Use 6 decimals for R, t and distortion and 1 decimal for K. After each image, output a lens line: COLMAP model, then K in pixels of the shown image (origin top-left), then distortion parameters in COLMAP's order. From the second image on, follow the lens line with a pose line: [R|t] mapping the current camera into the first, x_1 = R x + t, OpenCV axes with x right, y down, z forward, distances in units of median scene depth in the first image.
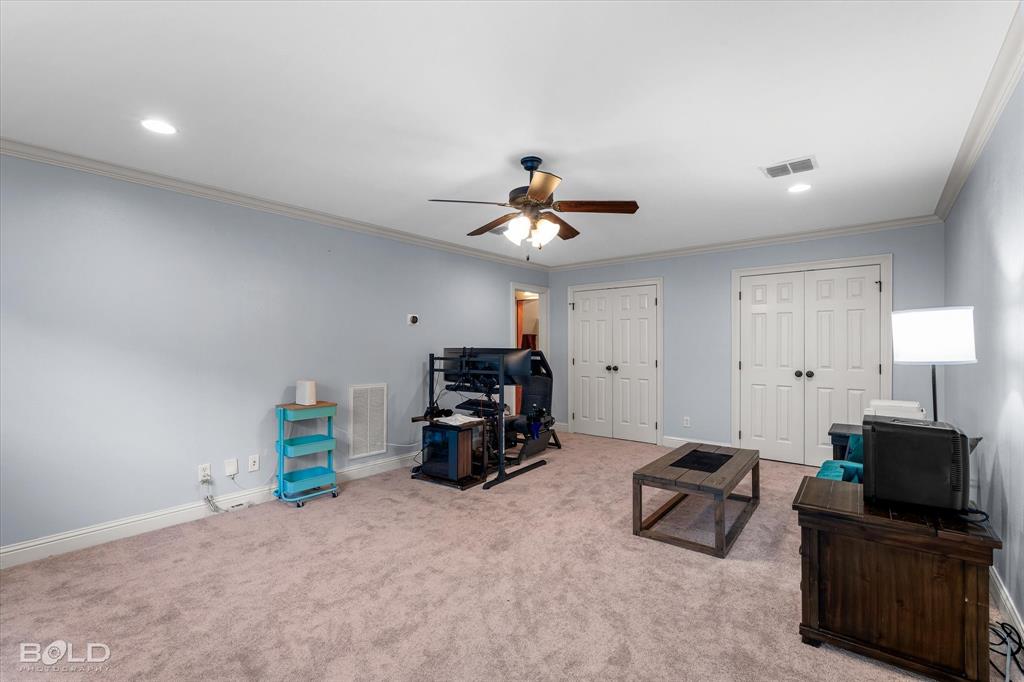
lens RADIAL K [[449.4, 0, 510.4], [0, 449.4, 350.1], [0, 0, 1]] dist [0.000862, 0.000573]
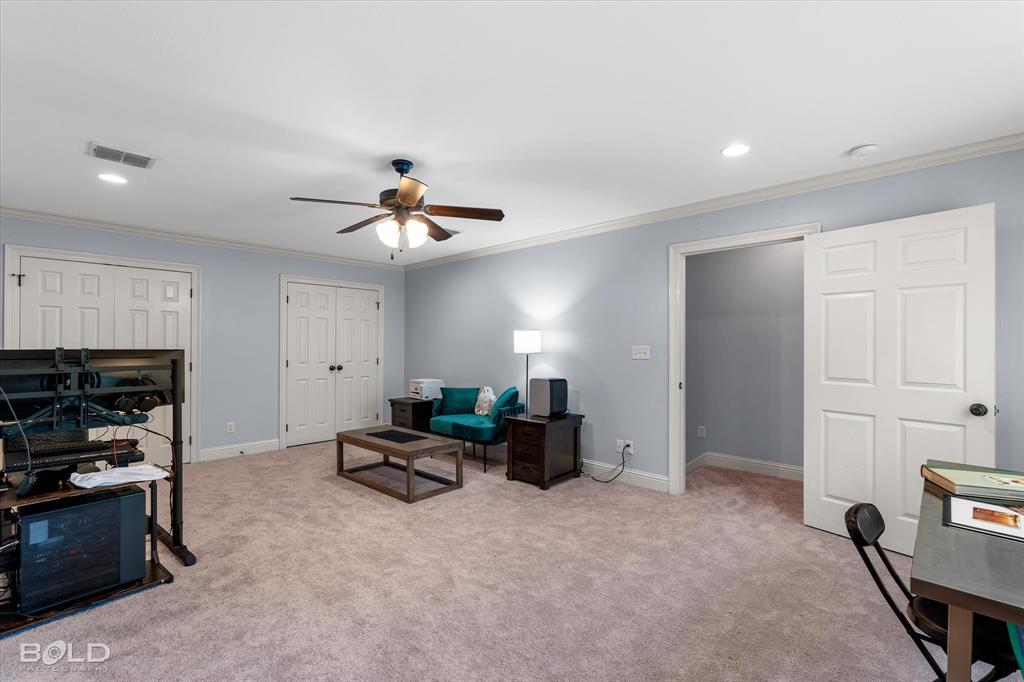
lens RADIAL K [[449.4, 0, 510.4], [0, 449.4, 350.1], [0, 0, 1]] dist [0.000862, 0.000573]
pose [[0.071020, -0.008922, 0.997435, -0.742713], [0.009729, 0.999919, 0.008252, -0.003692], [-0.997427, 0.009118, 0.071101, 0.536412]]
